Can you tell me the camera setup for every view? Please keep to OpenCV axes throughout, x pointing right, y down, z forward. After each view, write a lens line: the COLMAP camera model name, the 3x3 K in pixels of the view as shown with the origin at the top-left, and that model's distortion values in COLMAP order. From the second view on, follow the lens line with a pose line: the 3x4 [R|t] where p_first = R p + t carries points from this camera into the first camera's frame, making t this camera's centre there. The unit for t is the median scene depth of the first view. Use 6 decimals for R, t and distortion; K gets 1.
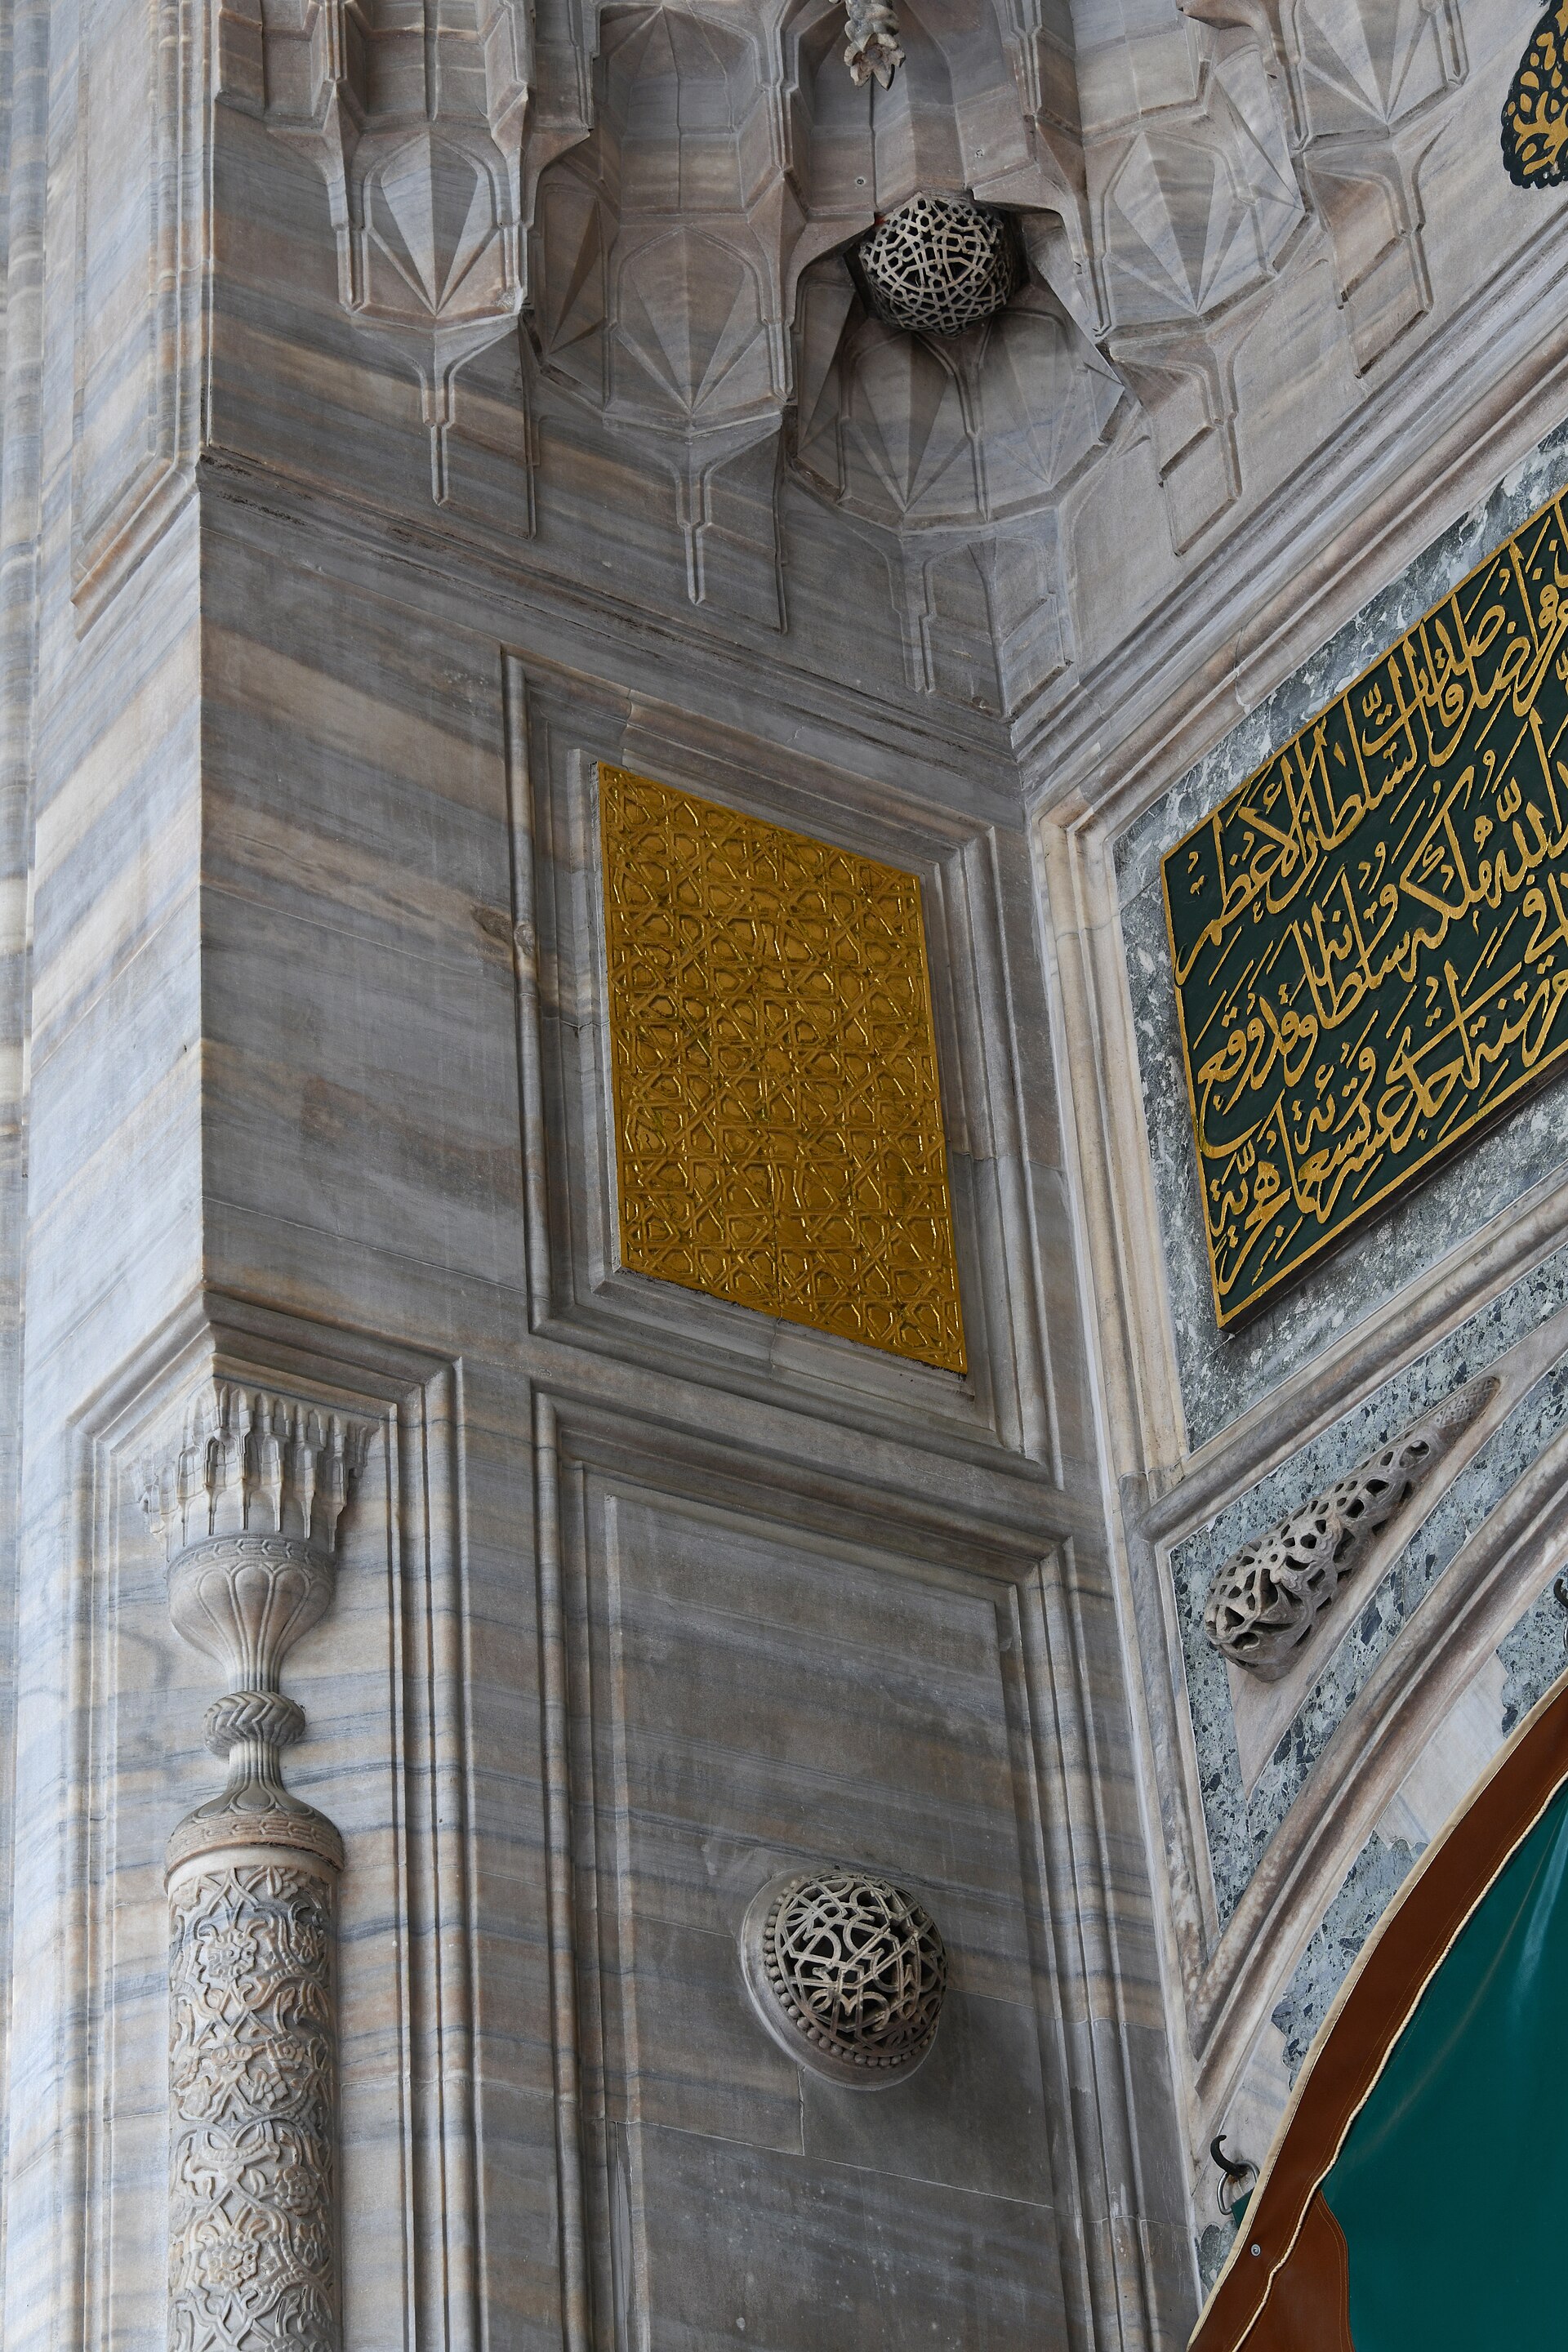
lens RADIAL K [[5275.1, 0, 784.0], [0, 5275.1, 1176.0], [0, 0, 1]] dist [0.016370, -0.179446]
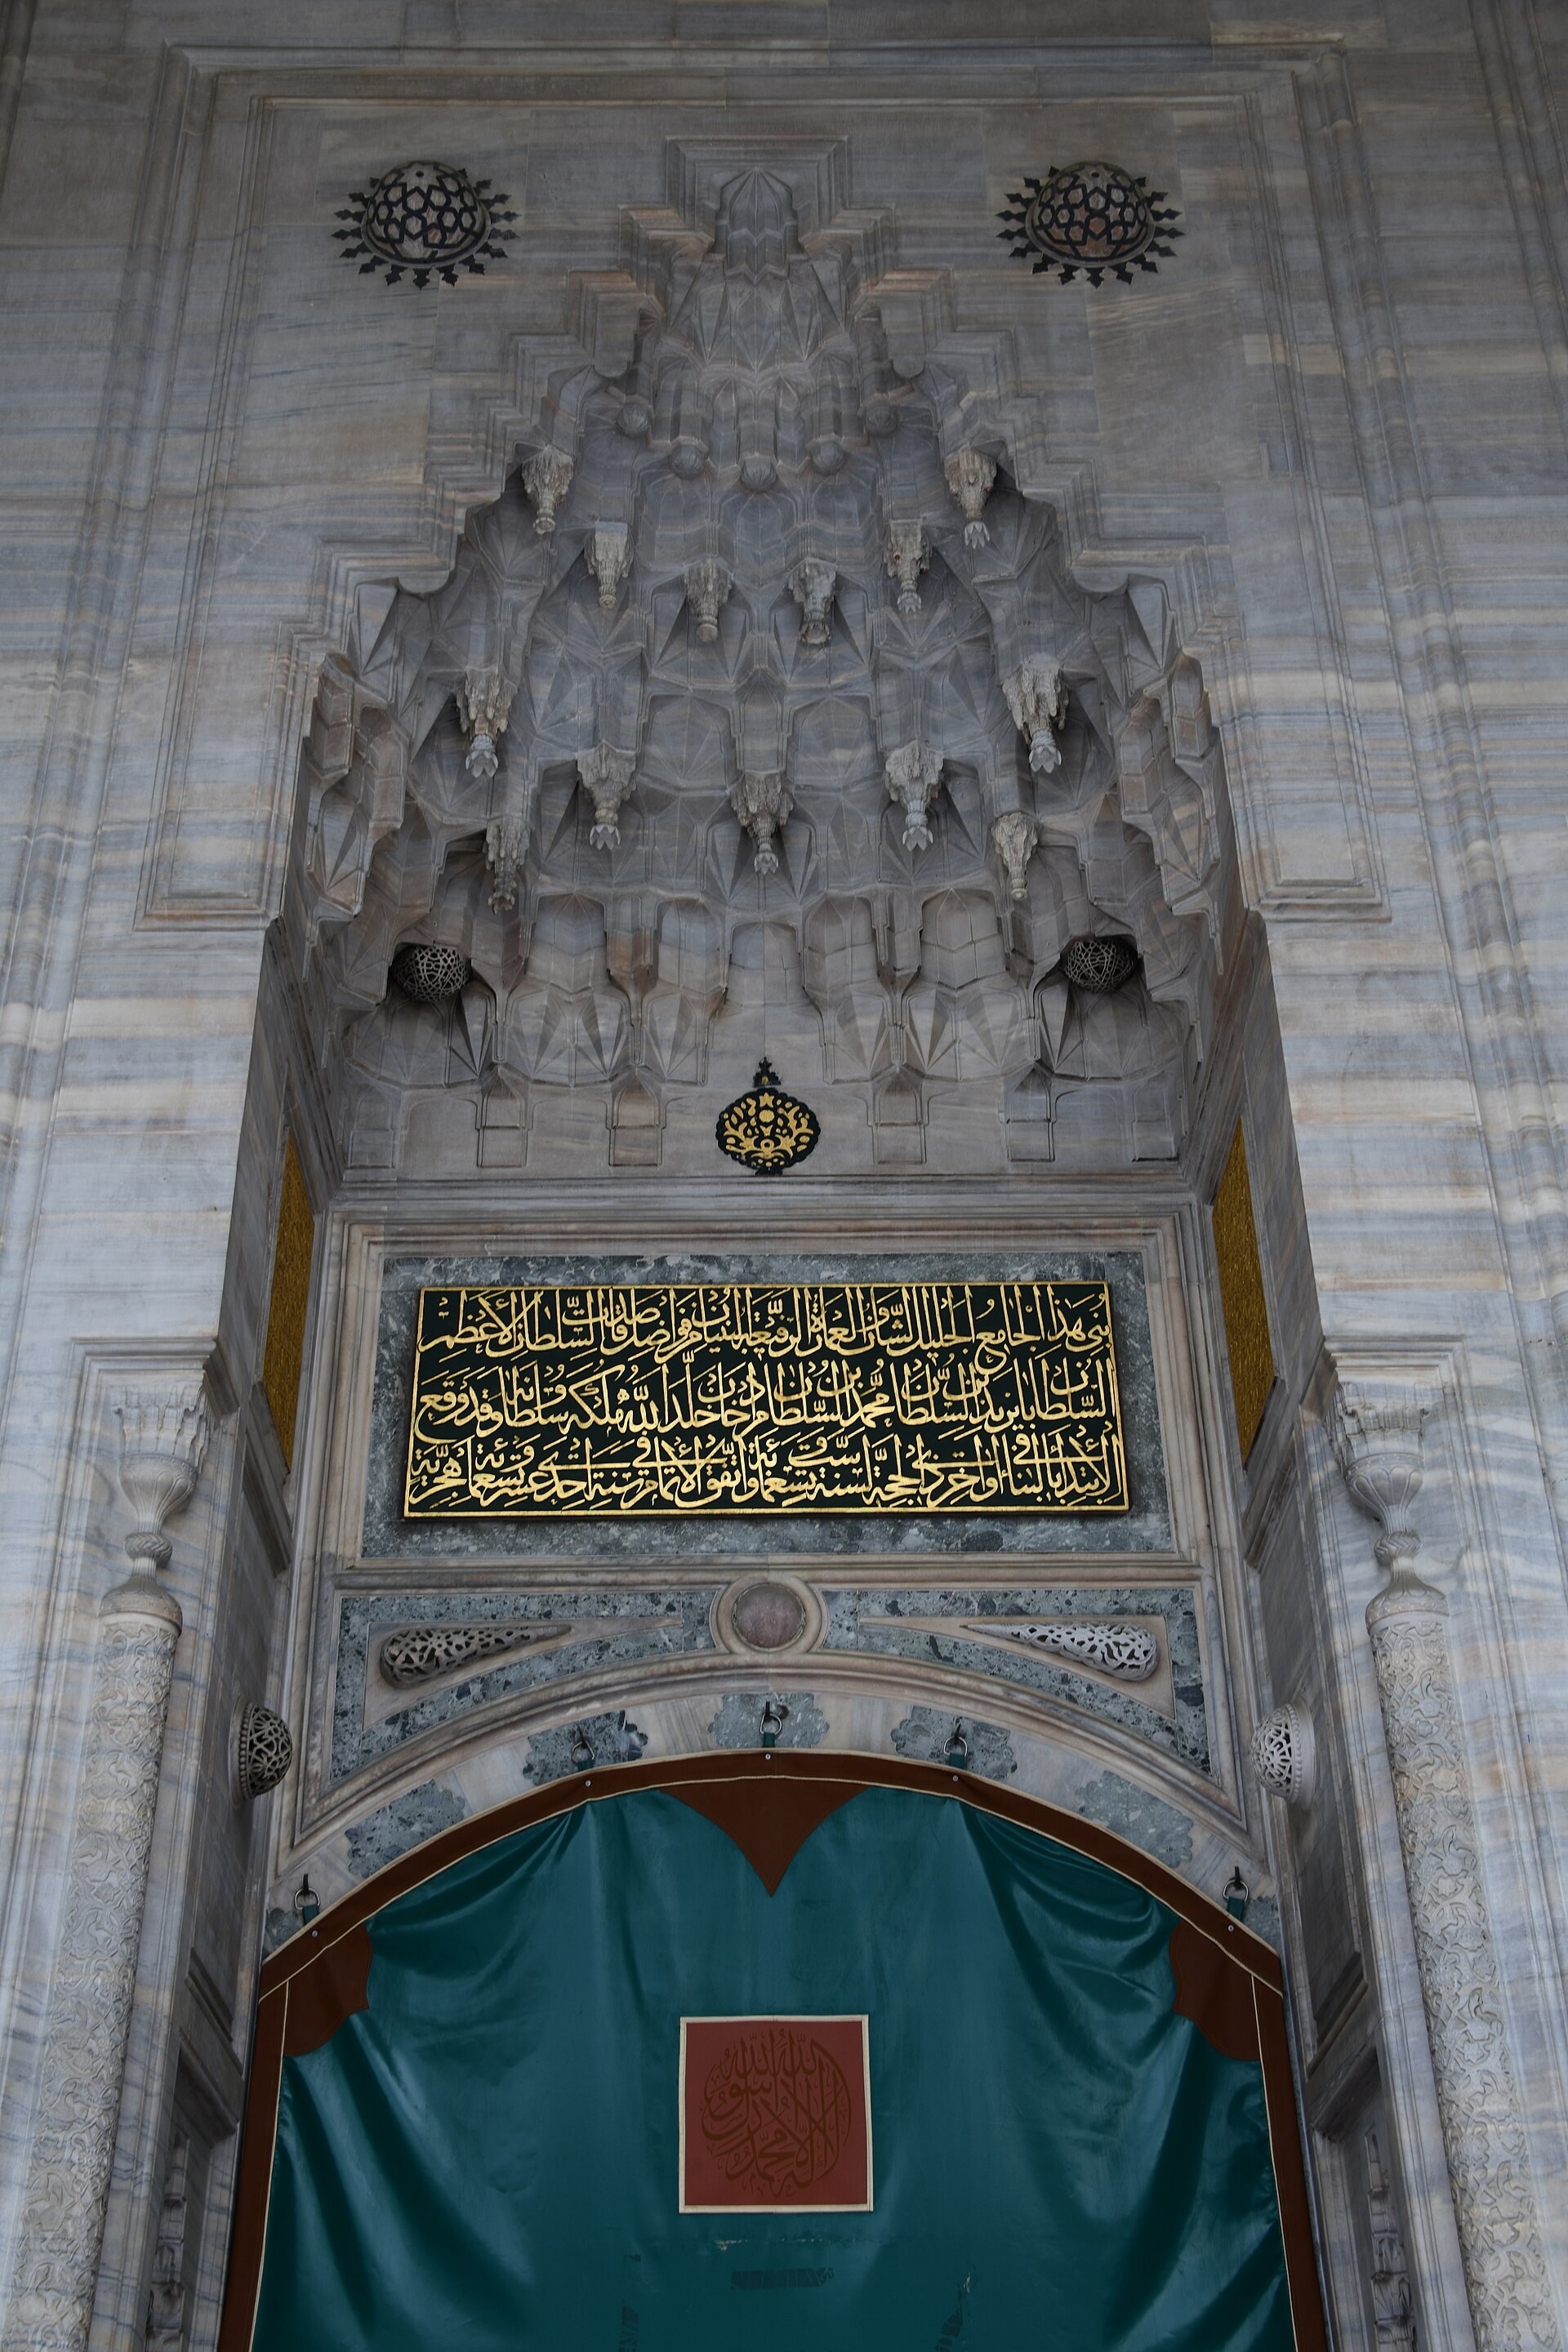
lens RADIAL K [[2738.4, 0, 784.0], [0, 2738.4, 1176.0], [0, 0, 1]] dist [0.056240, -0.003858]
pose [[0.535587, 0.503433, 0.678013, -0.715322], [-0.493048, 0.838241, -0.232928, 0.102896], [-0.685602, -0.209540, 0.697168, 0.114152]]
